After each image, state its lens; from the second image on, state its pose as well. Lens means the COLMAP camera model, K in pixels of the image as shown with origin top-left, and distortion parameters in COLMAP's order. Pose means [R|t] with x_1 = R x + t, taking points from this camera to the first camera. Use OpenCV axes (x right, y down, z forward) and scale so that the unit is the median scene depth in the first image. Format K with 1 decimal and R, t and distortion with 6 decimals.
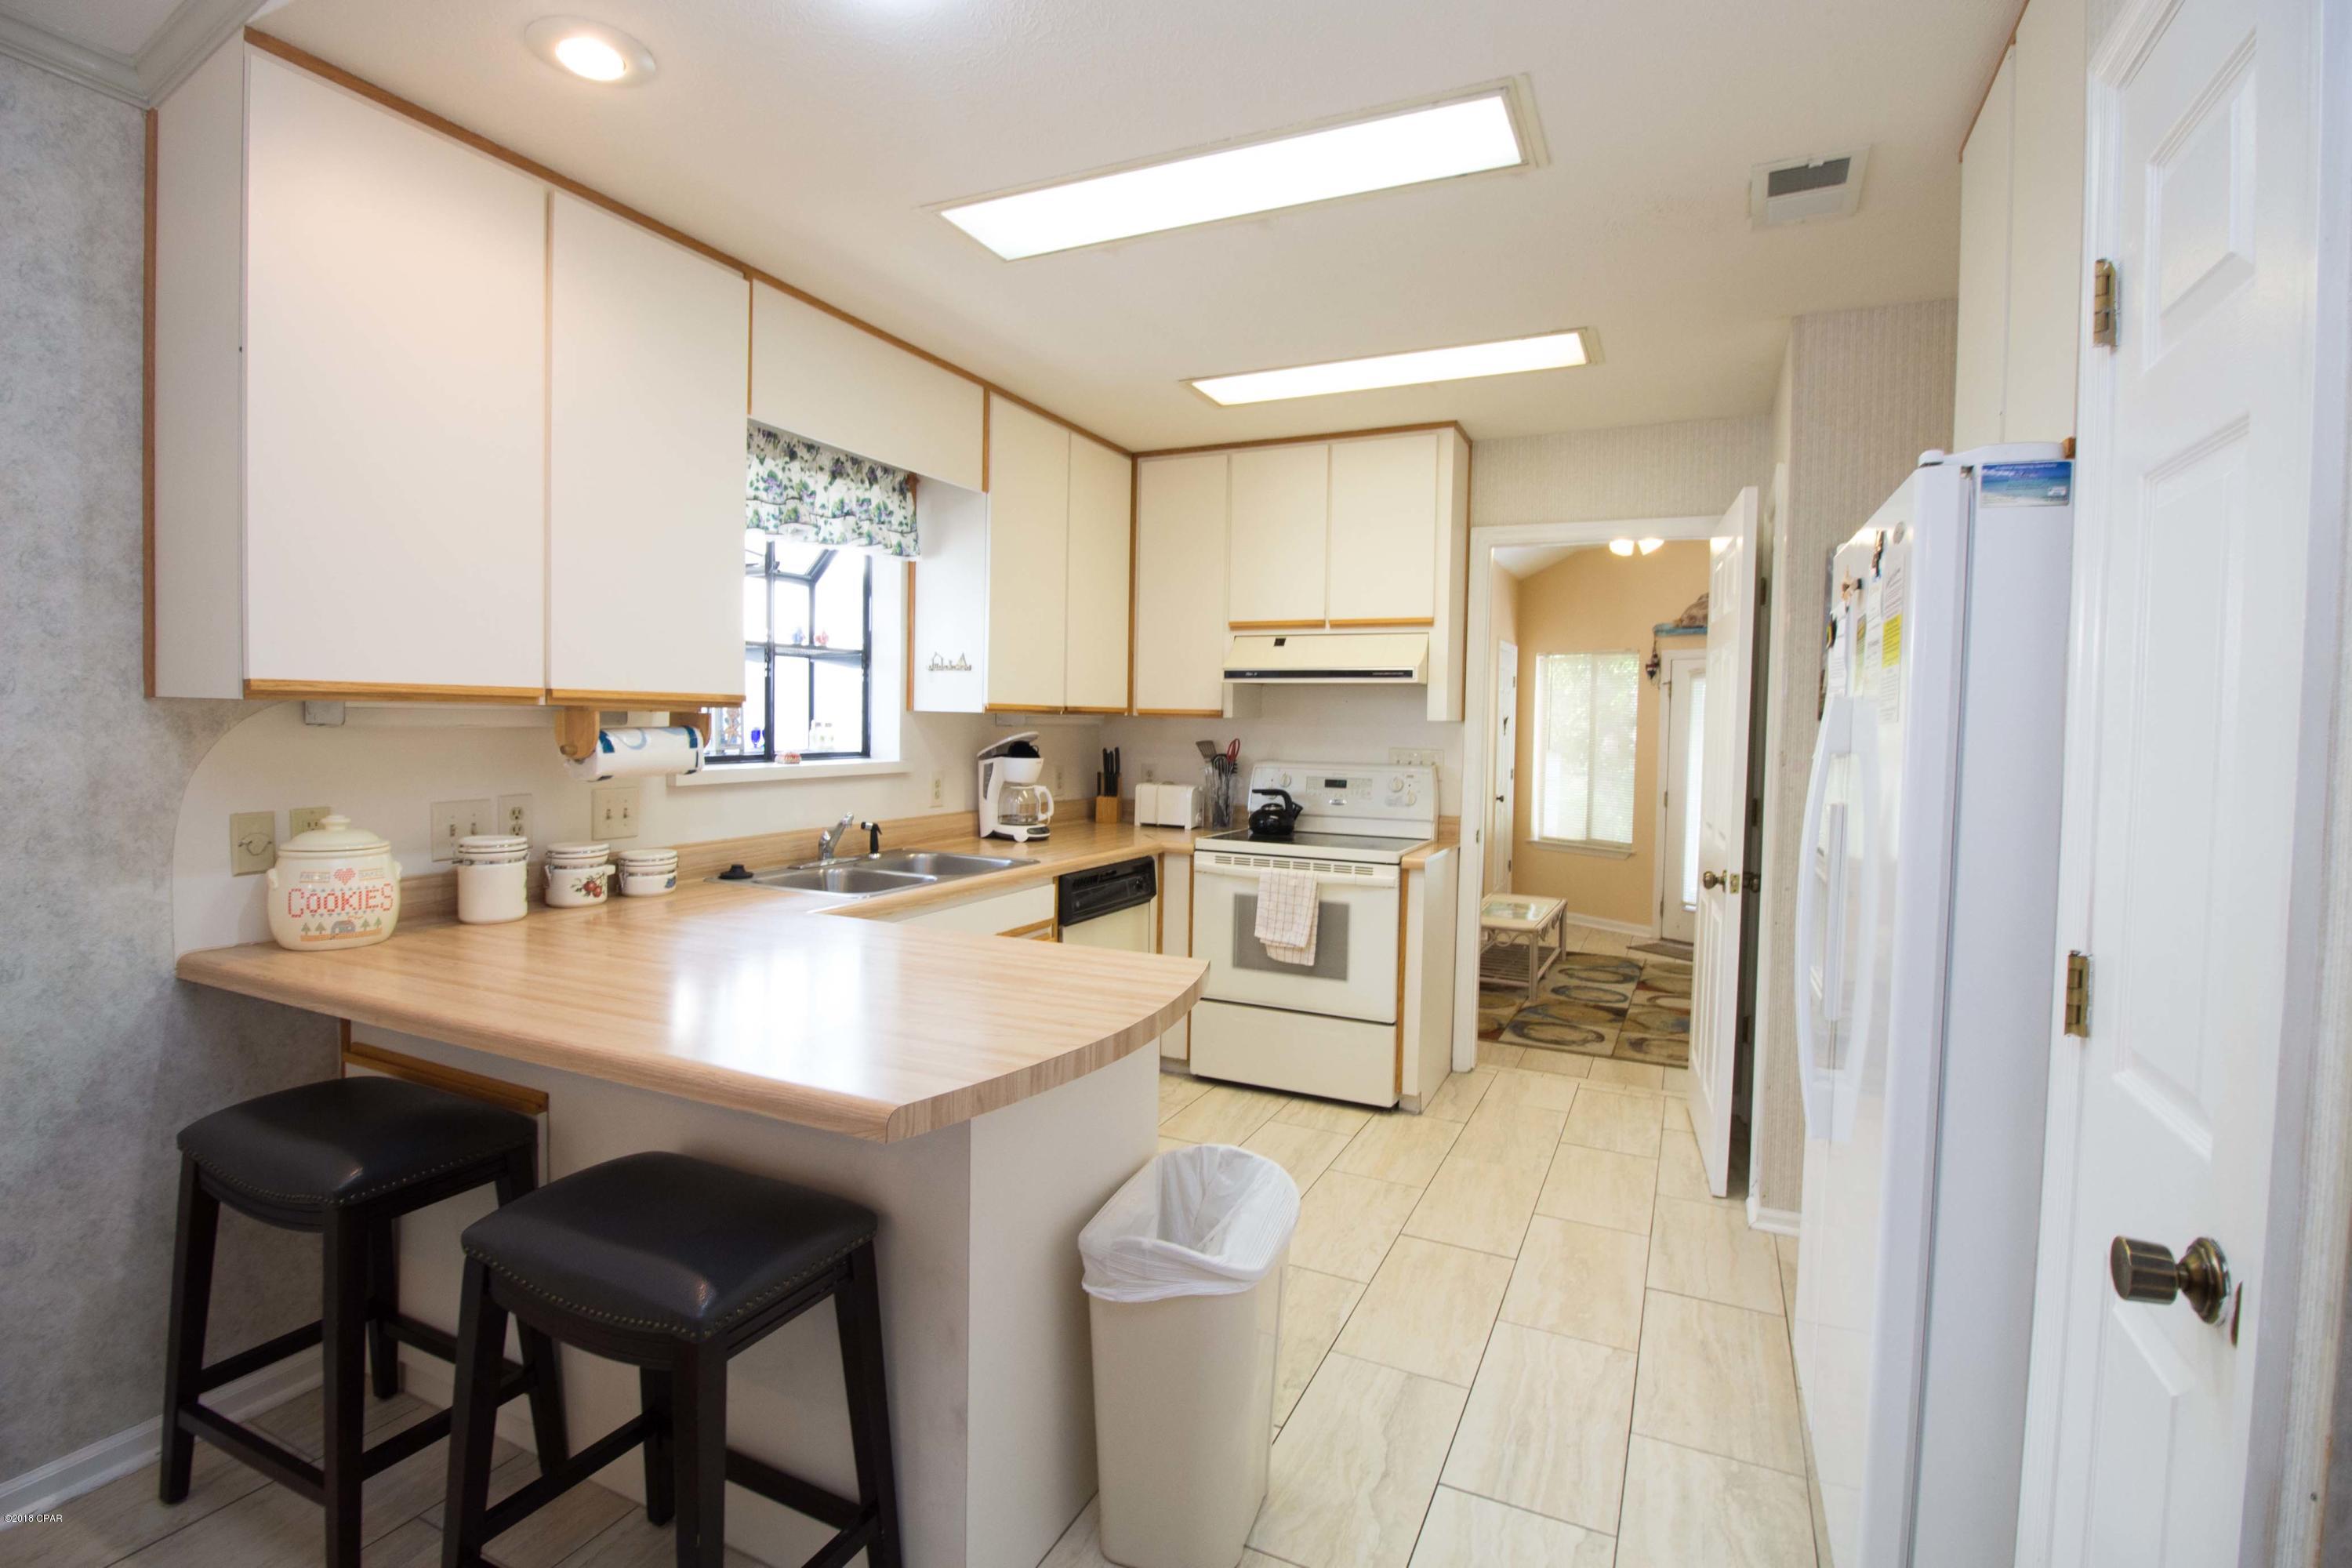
lens RADIAL K [[1095.2, 0, 1176.2], [0, 1095.2, 756.4], [0, 0, 1]] dist [0.001168, -0.013182]
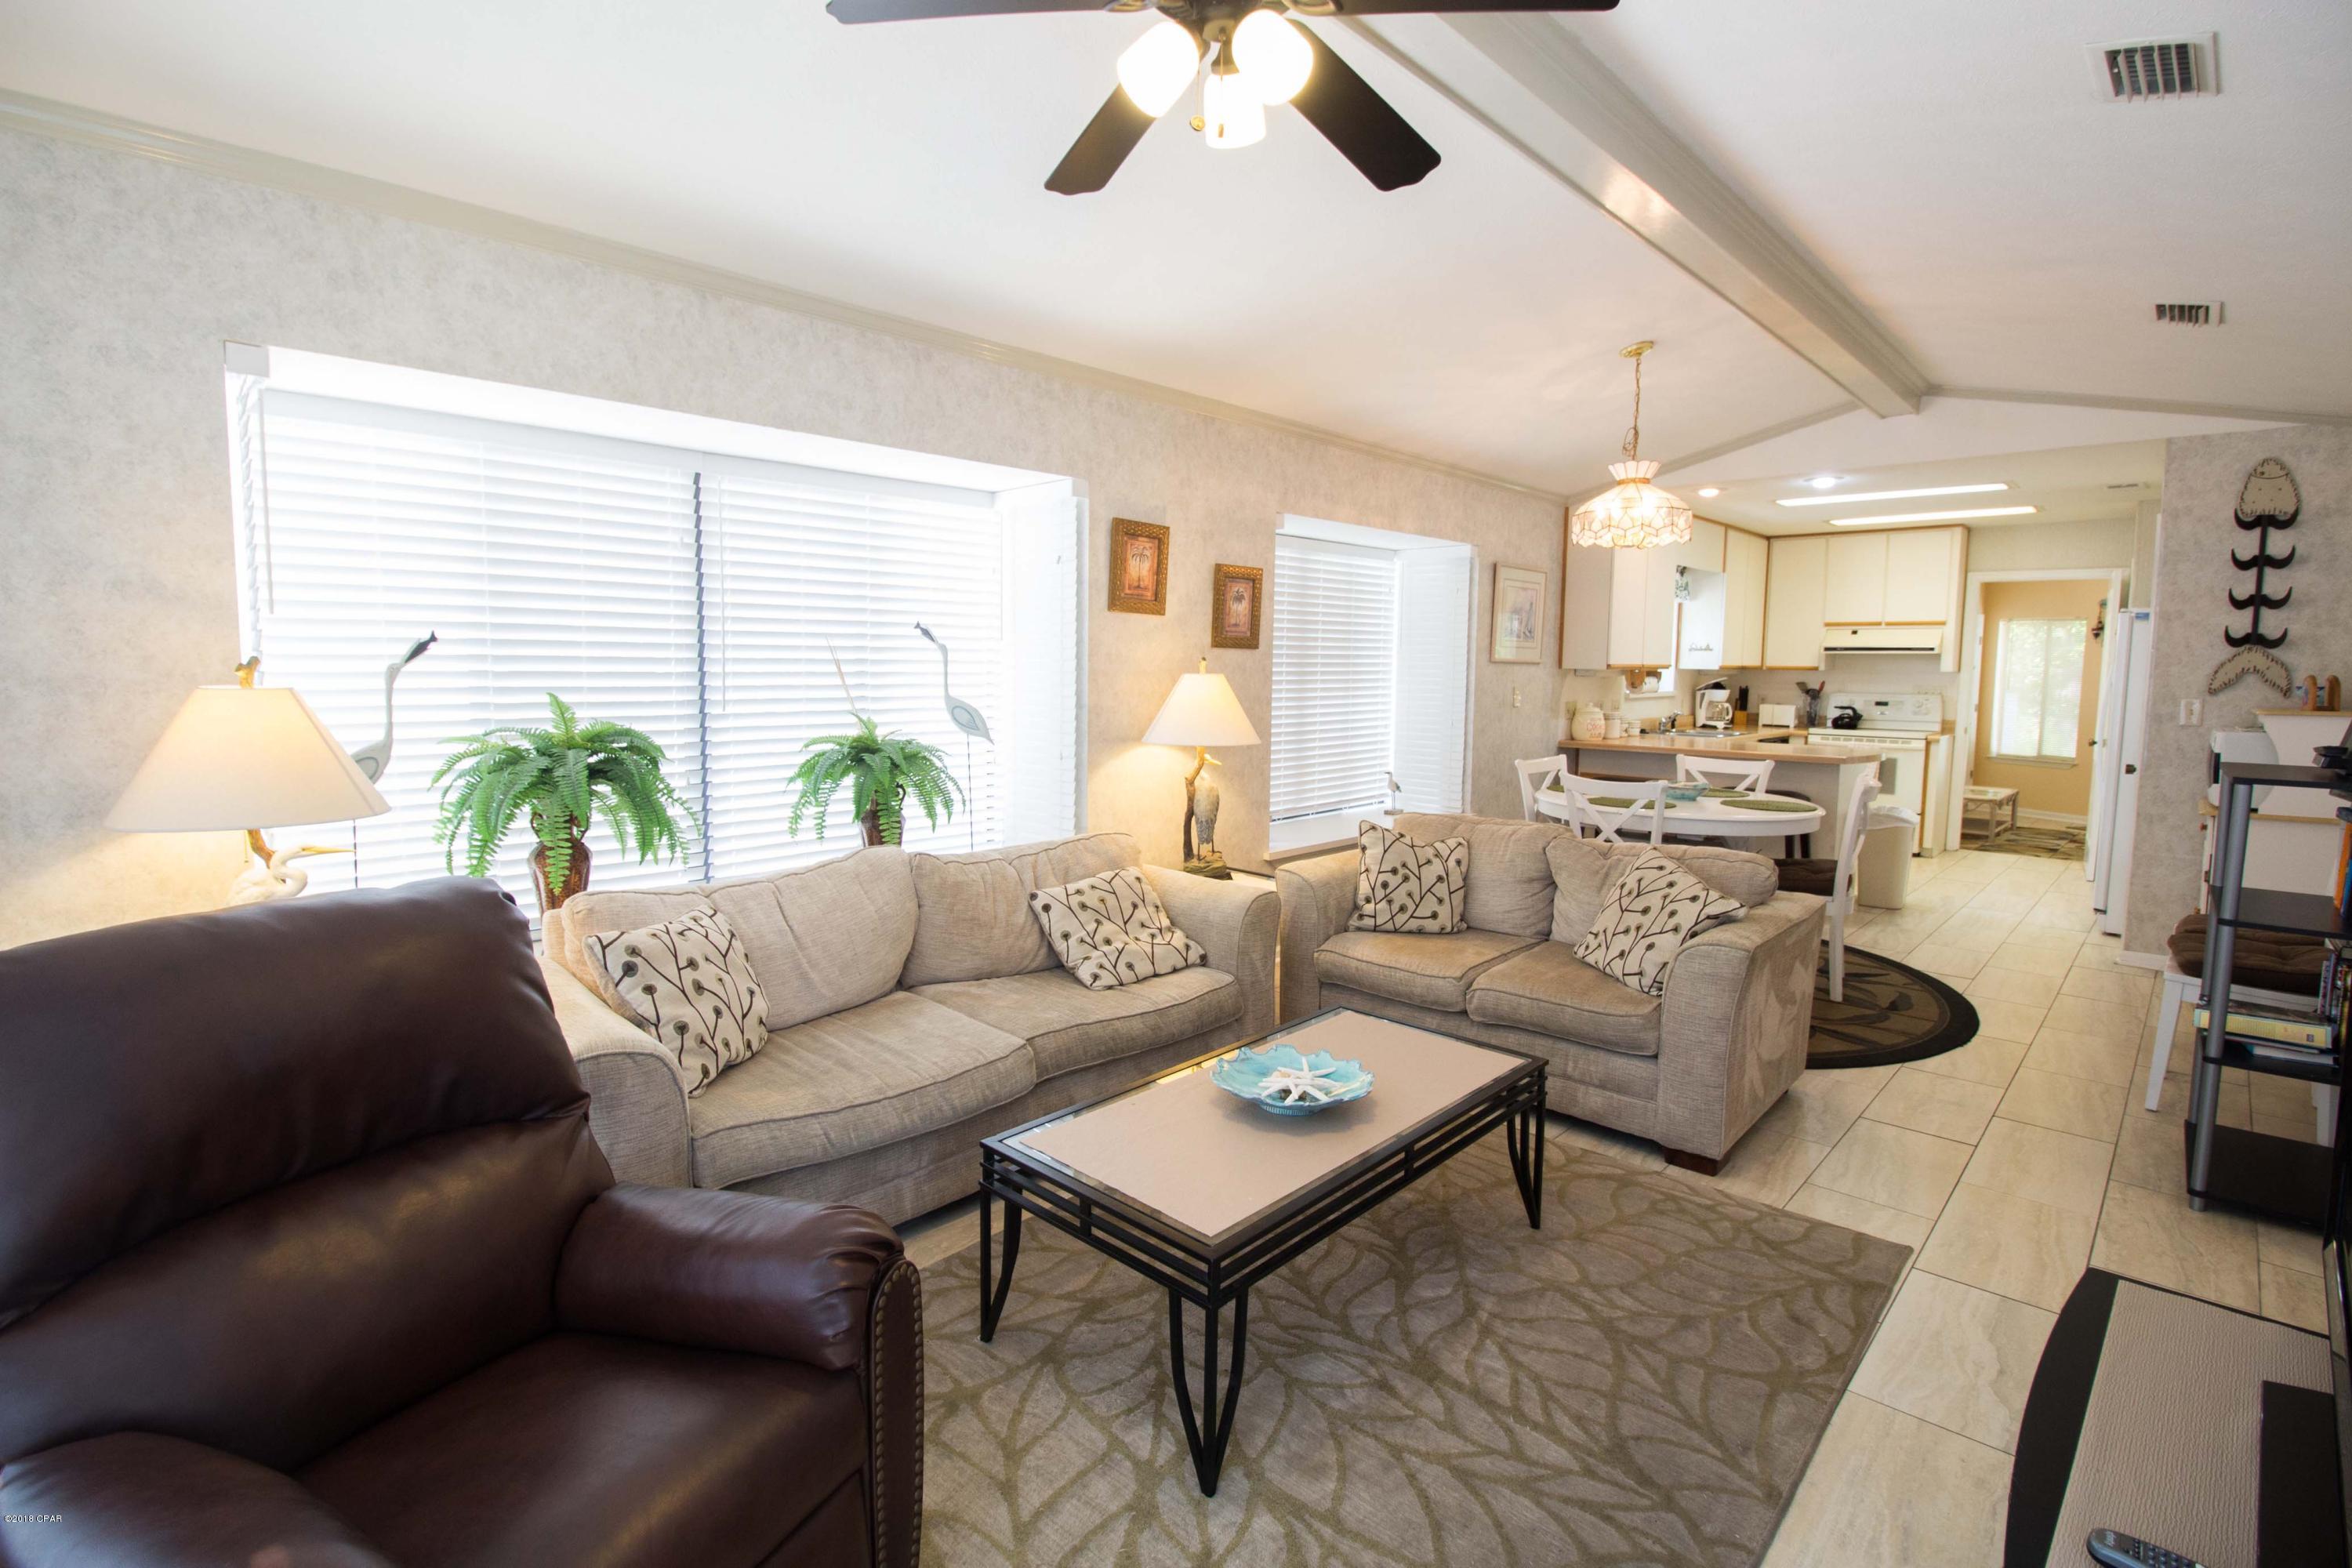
lens RADIAL K [[1095.2, 0, 1173.7], [0, 1095.2, 755.9], [0, 0, 1]] dist [0.001168, -0.013182]
pose [[0.948692, 0.018327, -0.315669, -0.477190], [-0.003368, 0.998848, 0.047867, 0.031645], [0.316182, -0.044348, 0.947661, -1.375706]]
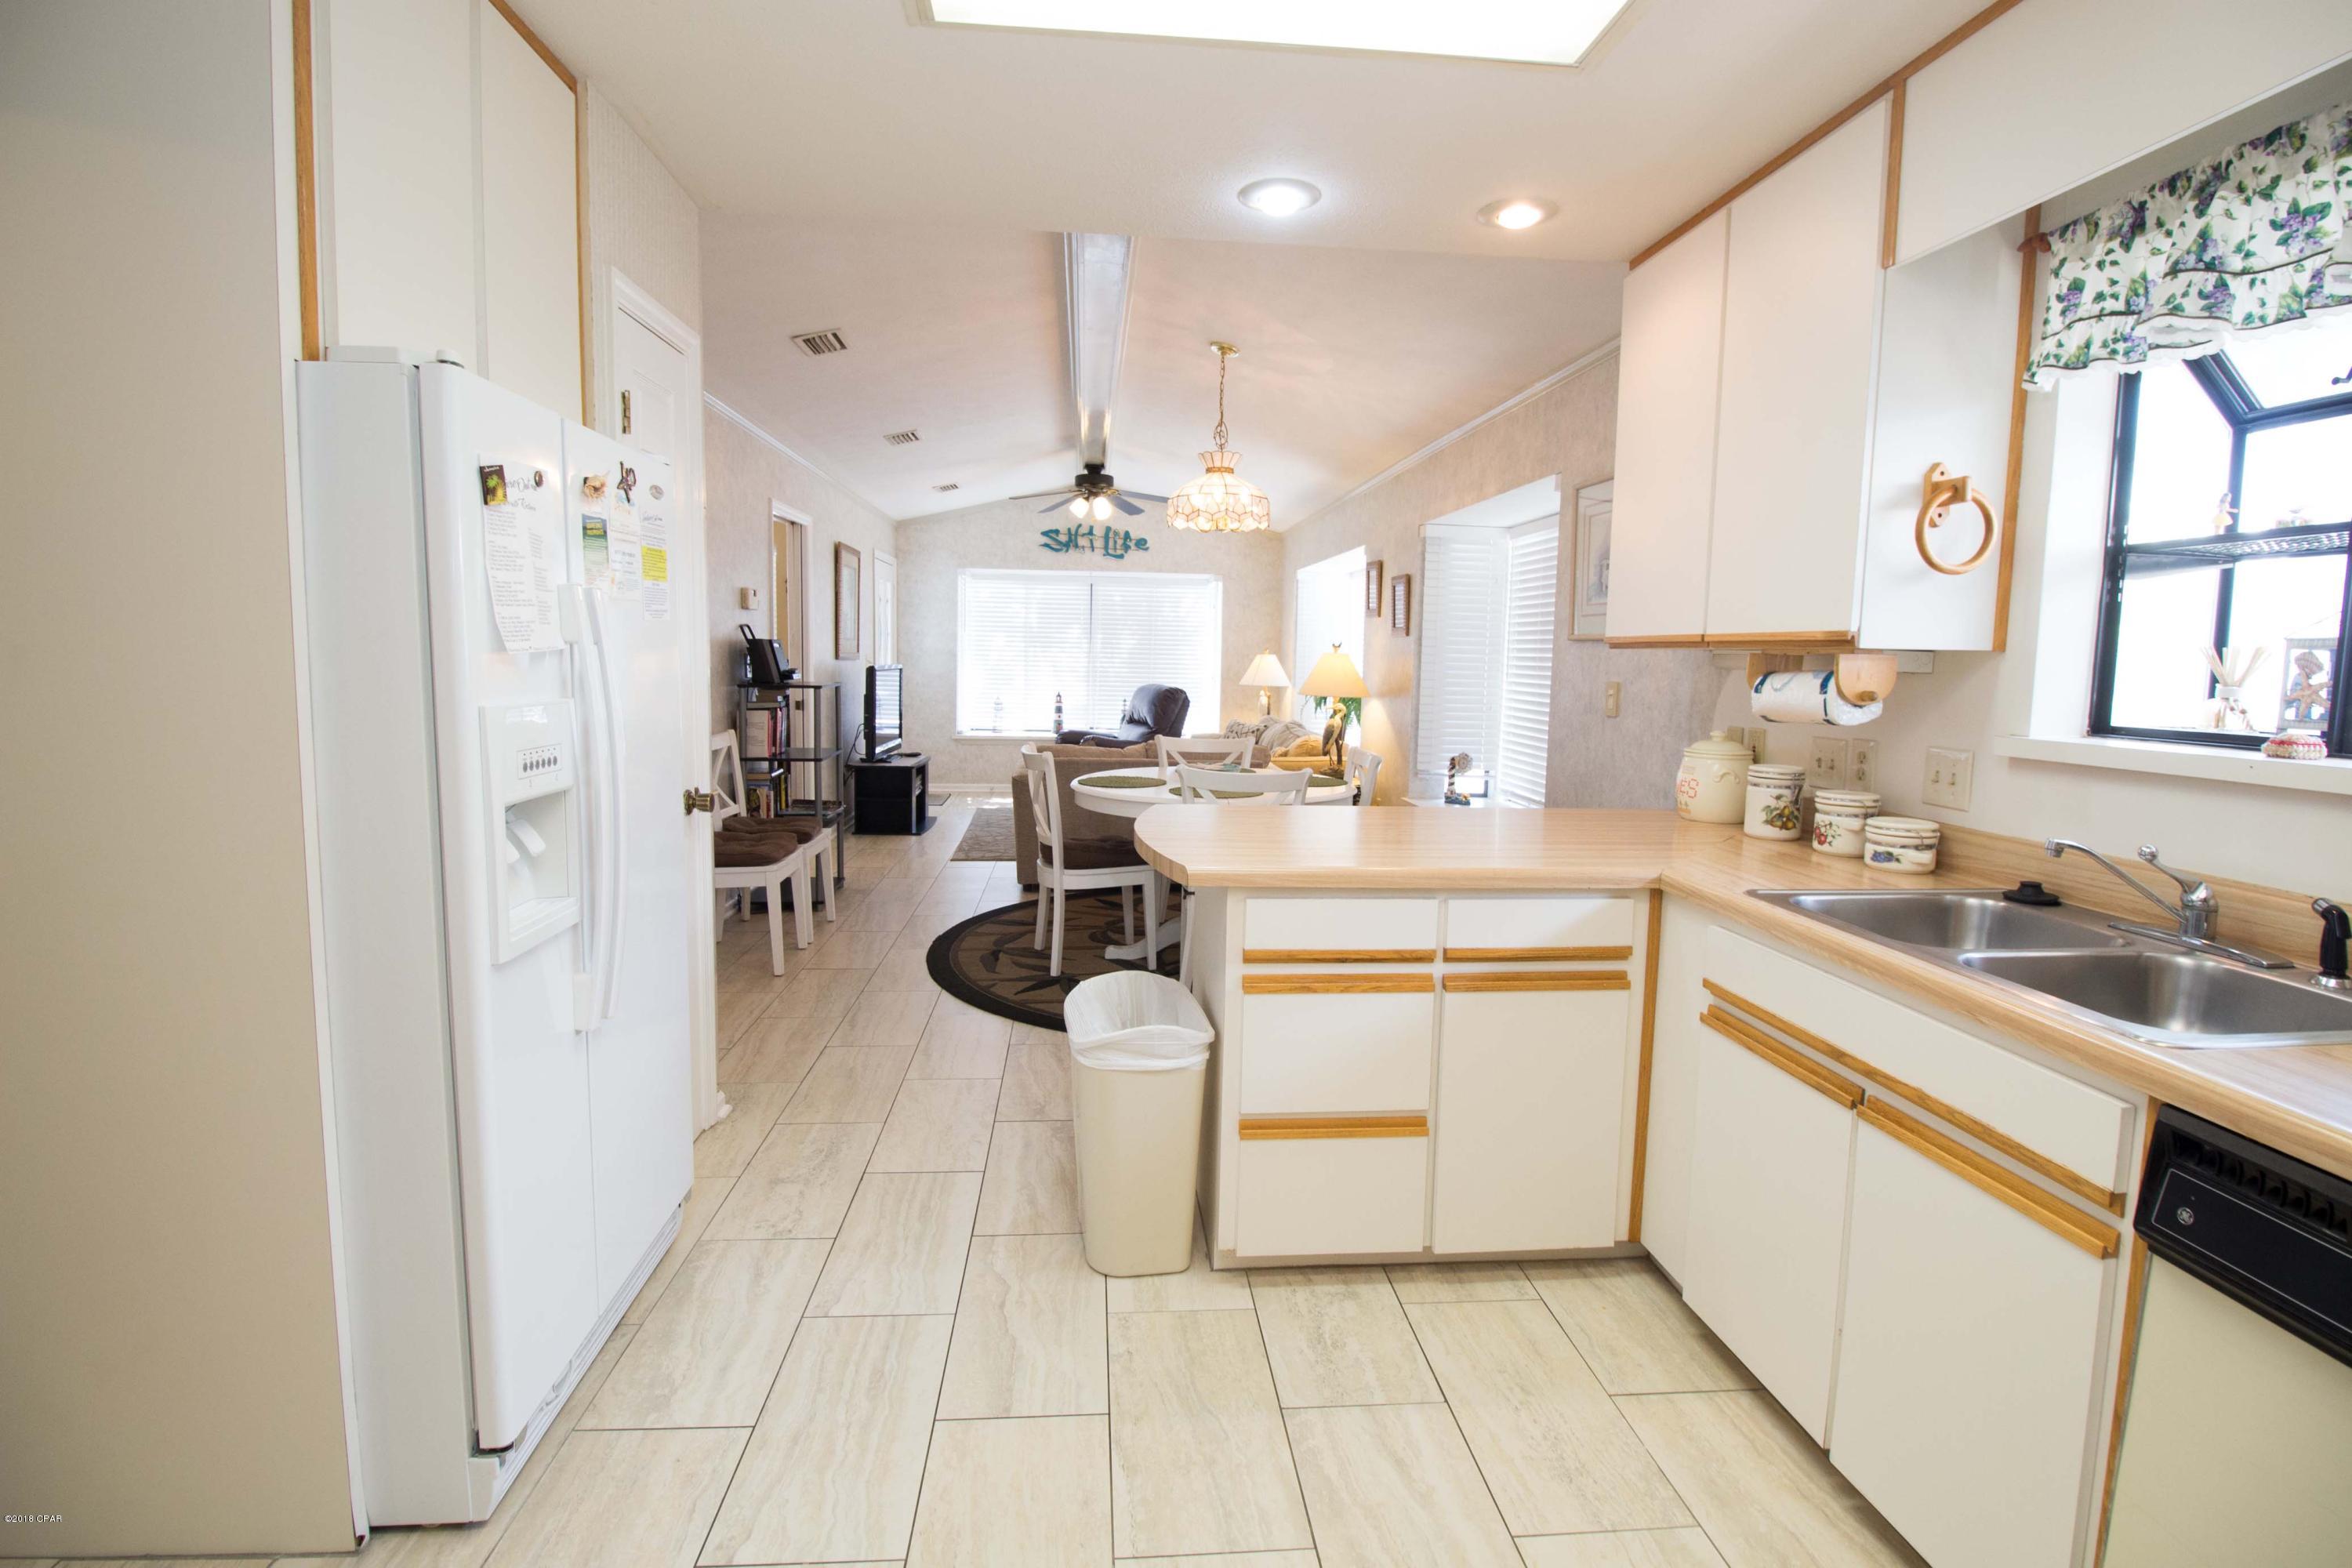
lens RADIAL K [[1095.2, 0, 1178.4], [0, 1095.2, 756.3], [0, 0, 1]] dist [0.001168, -0.013182]
pose [[-0.862220, 0.012486, -0.506380, 0.293047], [-0.053343, 0.991899, 0.115286, -0.020650], [0.503717, 0.126414, -0.854569, 0.971089]]
